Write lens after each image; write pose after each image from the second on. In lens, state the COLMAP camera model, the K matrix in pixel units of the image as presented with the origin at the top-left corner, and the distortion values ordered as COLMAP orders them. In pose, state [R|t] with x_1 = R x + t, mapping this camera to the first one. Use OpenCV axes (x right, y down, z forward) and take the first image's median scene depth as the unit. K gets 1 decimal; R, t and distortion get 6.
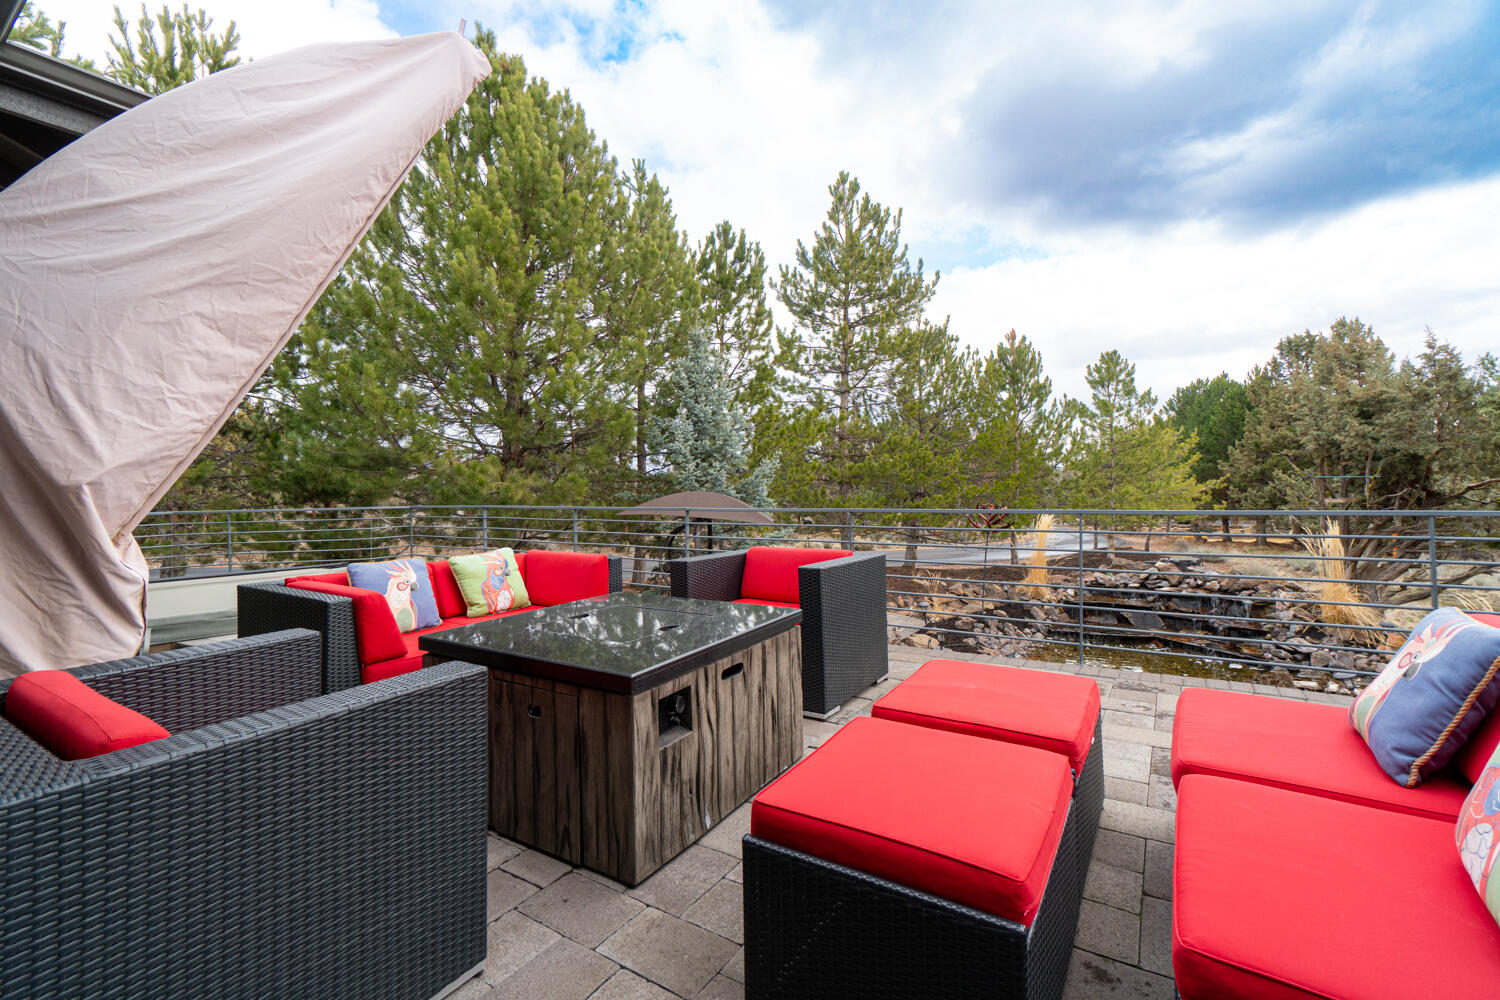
lens RADIAL K [[655.0, 0, 748.0], [0, 655.0, 475.9], [0, 0, 1]] dist [-0.003710, -0.000467]
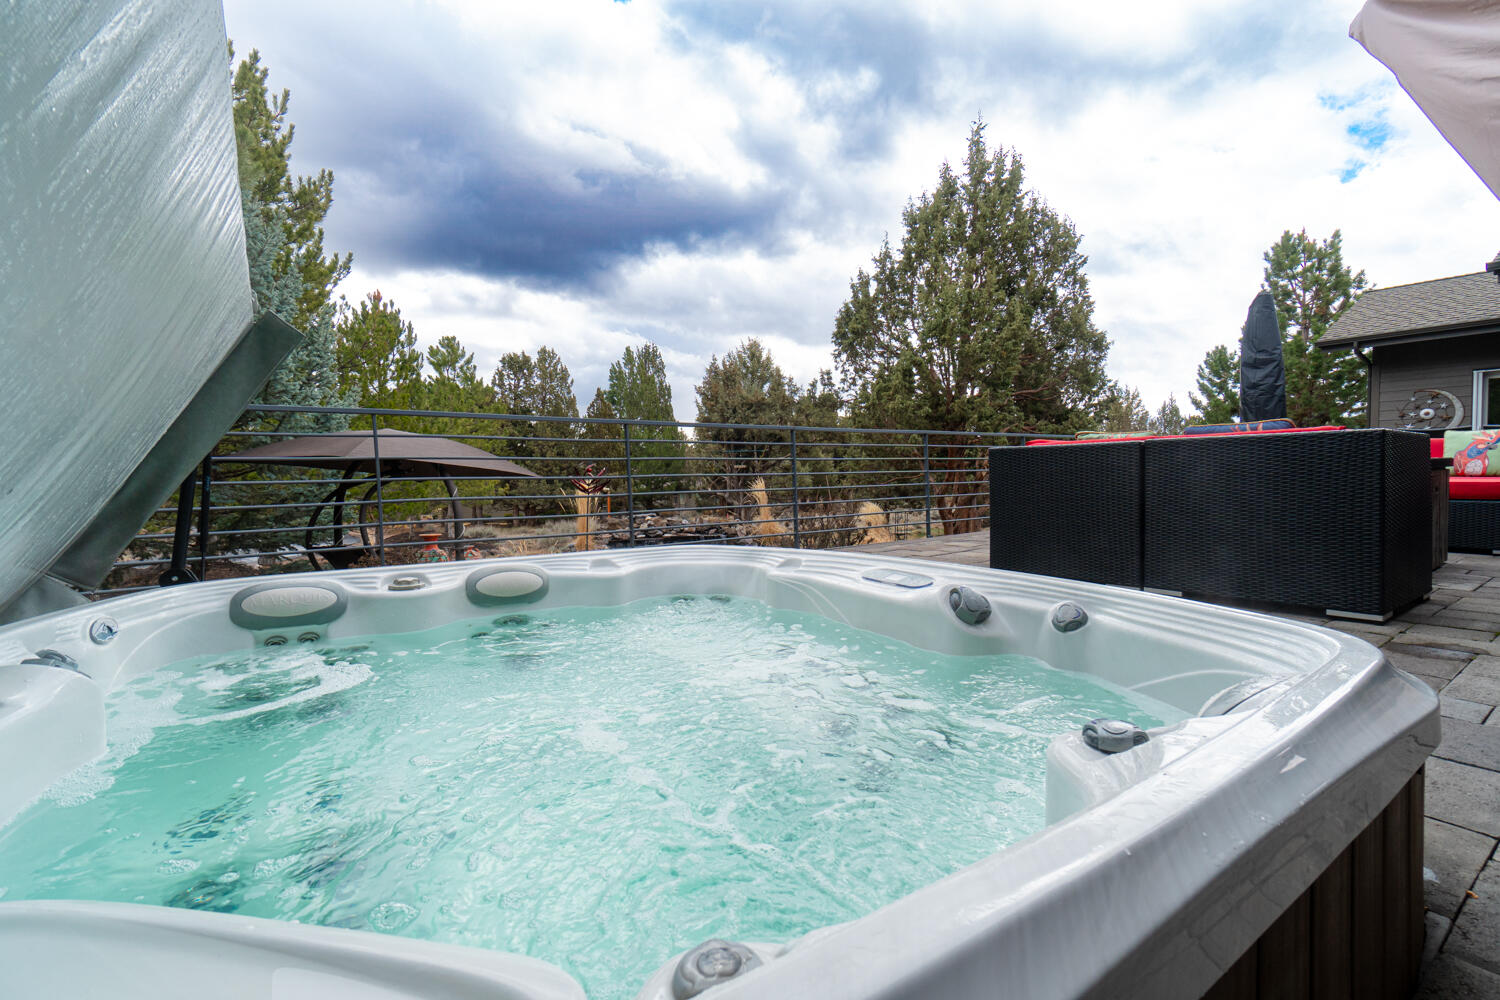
lens RADIAL K [[659.2, 0, 746.5], [0, 659.2, 491.9], [0, 0, 1]] dist [0.002713, 0.000169]
pose [[0.372916, -0.013376, 0.927769, -0.277469], [-0.007419, 0.999821, 0.017396, 0.037459], [-0.927835, -0.013370, 0.372750, 0.217349]]
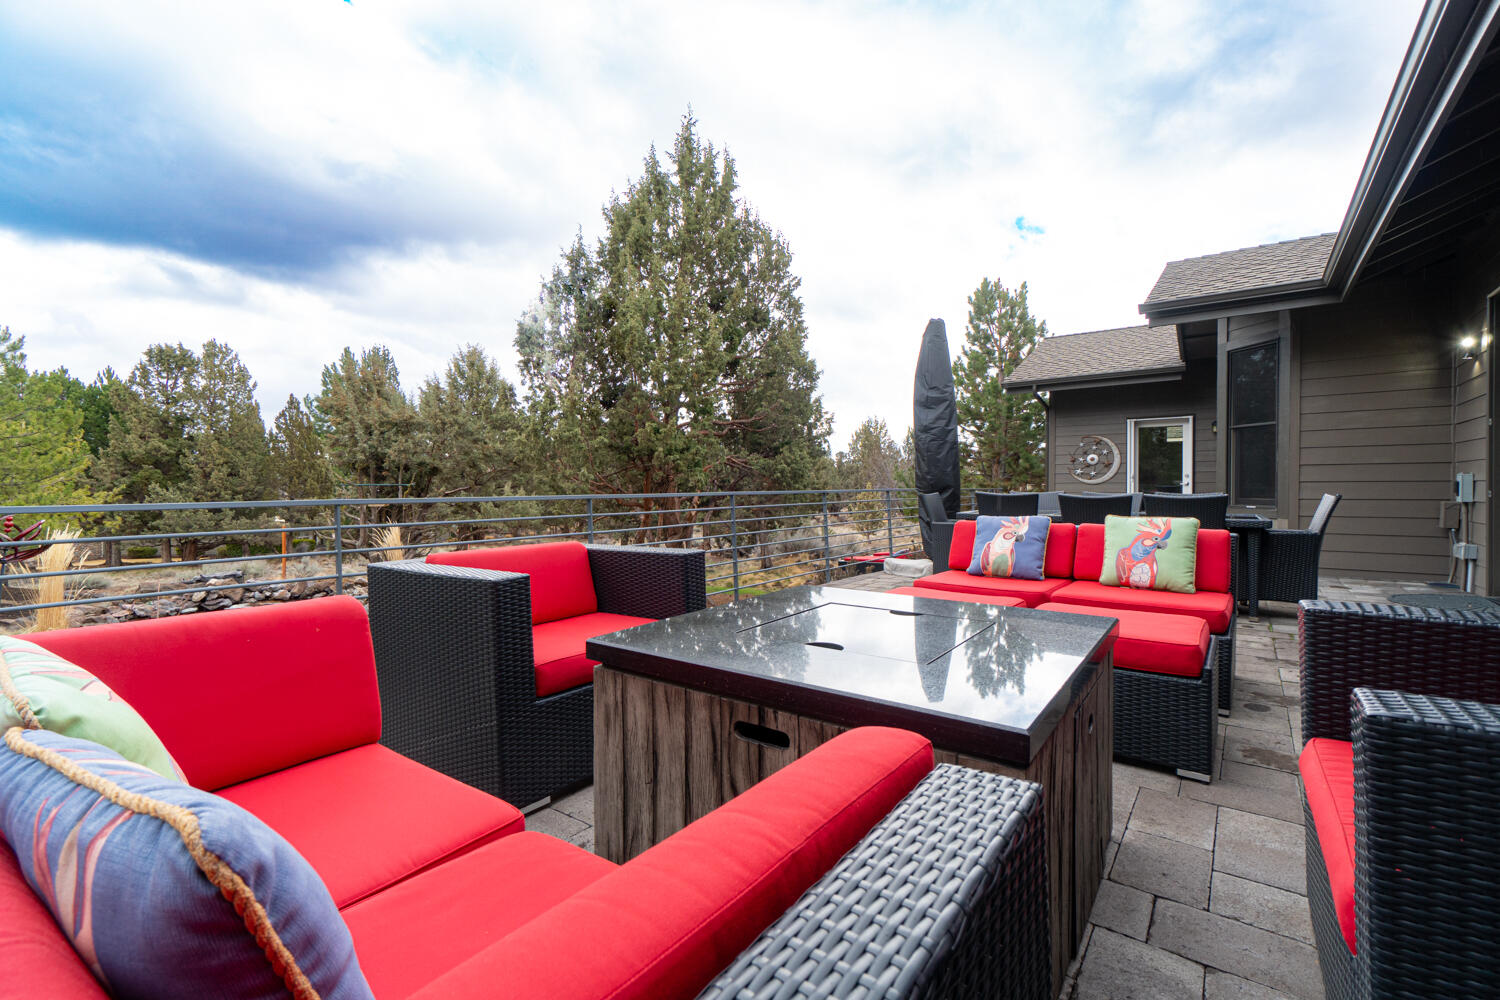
lens RADIAL K [[664.0, 0, 737.4], [0, 664.0, 494.9], [0, 0, 1]] dist [-0.002476, -0.000405]
pose [[0.078439, 0.010070, 0.996868, -0.118167], [-0.009613, 0.999910, -0.009345, 0.013124], [-0.996873, -0.008850, 0.078529, 0.144107]]
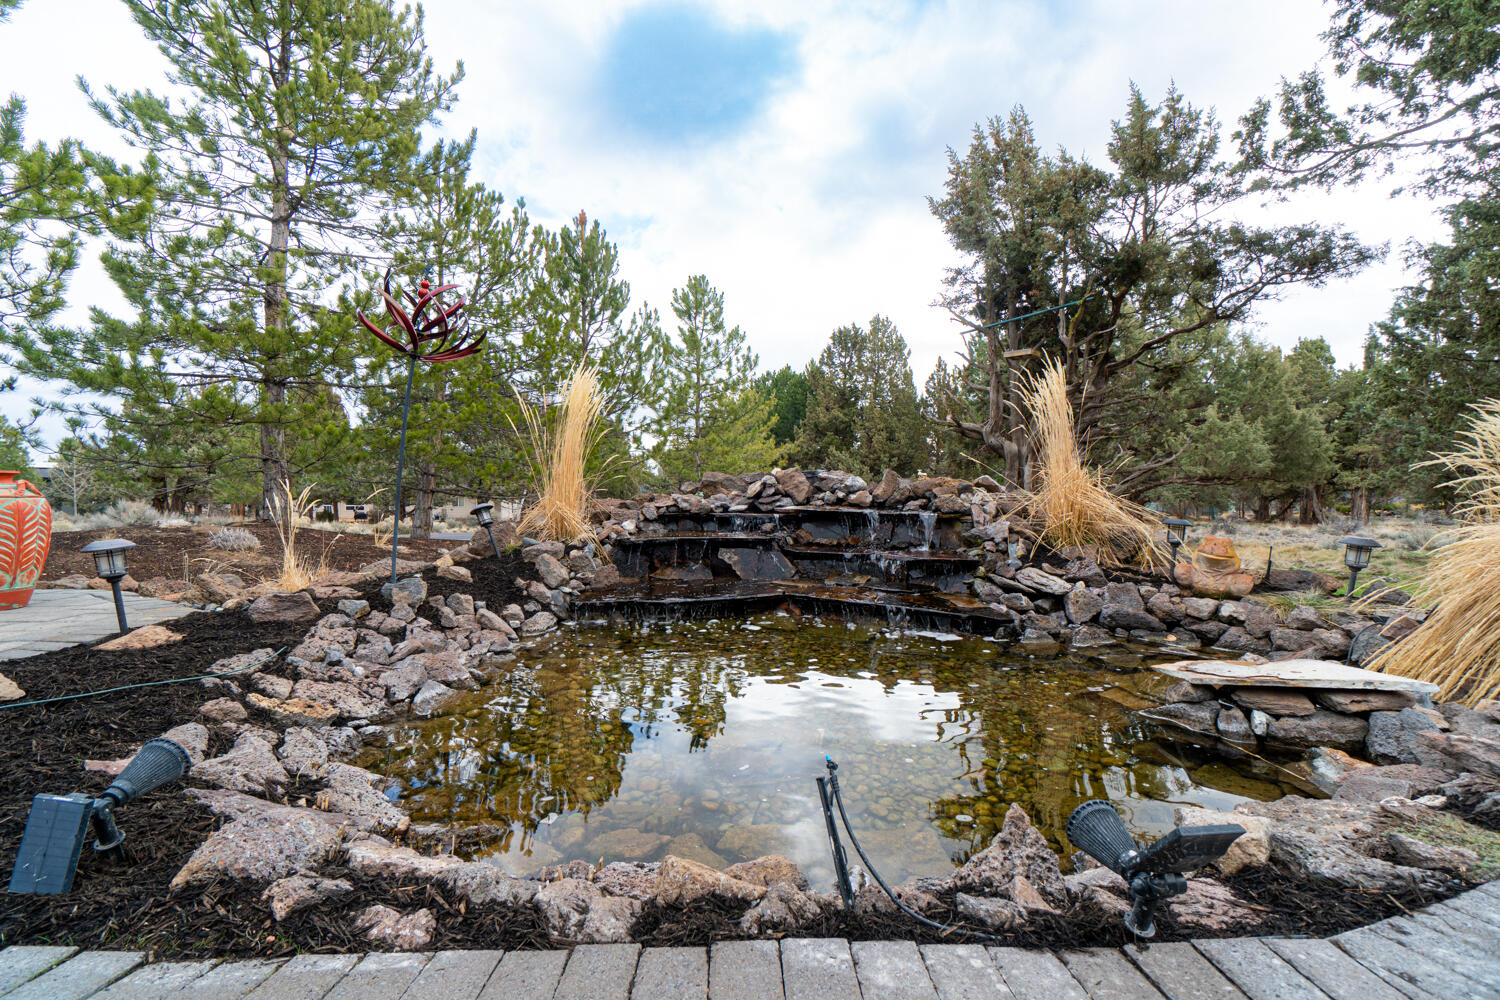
lens RADIAL K [[638.4, 0, 744.3], [0, 638.4, 494.8], [0, 0, 1]] dist [-0.002294, -0.000321]
pose [[0.833045, 0.002987, 0.553197, 0.182278], [-0.015868, 0.999703, 0.018497, 0.087665], [-0.552977, -0.024186, 0.832845, 0.336088]]
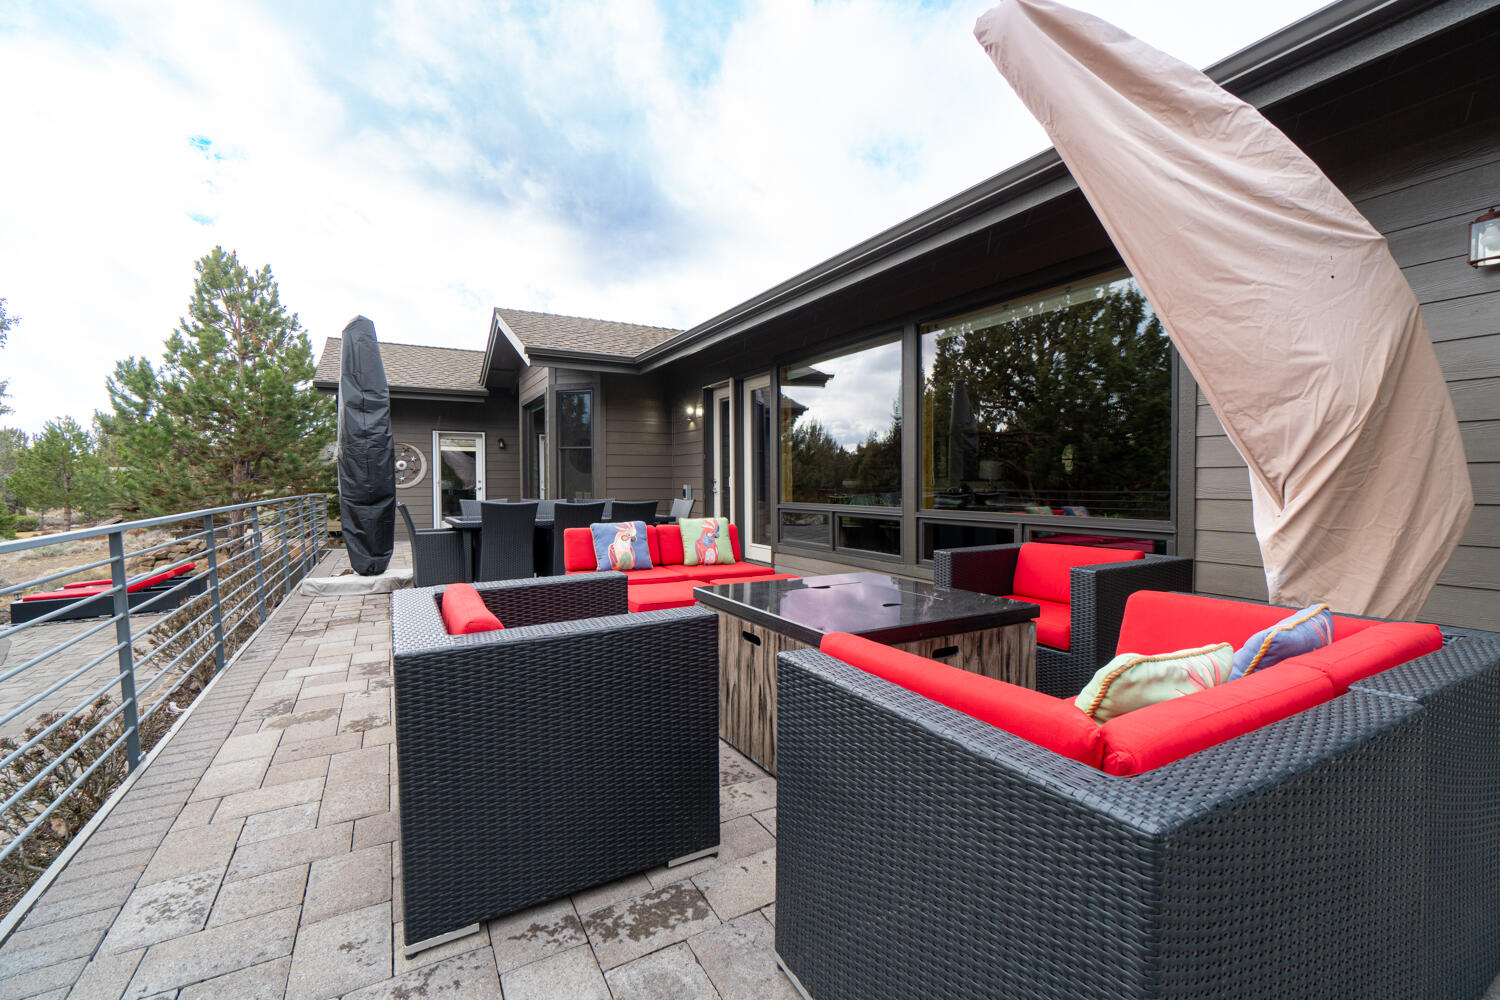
lens RADIAL K [[638.4, 0, 744.3], [0, 638.4, 494.8], [0, 0, 1]] dist [-0.002294, -0.000321]
pose [[-0.882775, 0.016411, 0.469510, -0.071579], [0.016254, 0.999858, -0.004388, 0.008299], [-0.469515, 0.003757, -0.882916, 0.267050]]
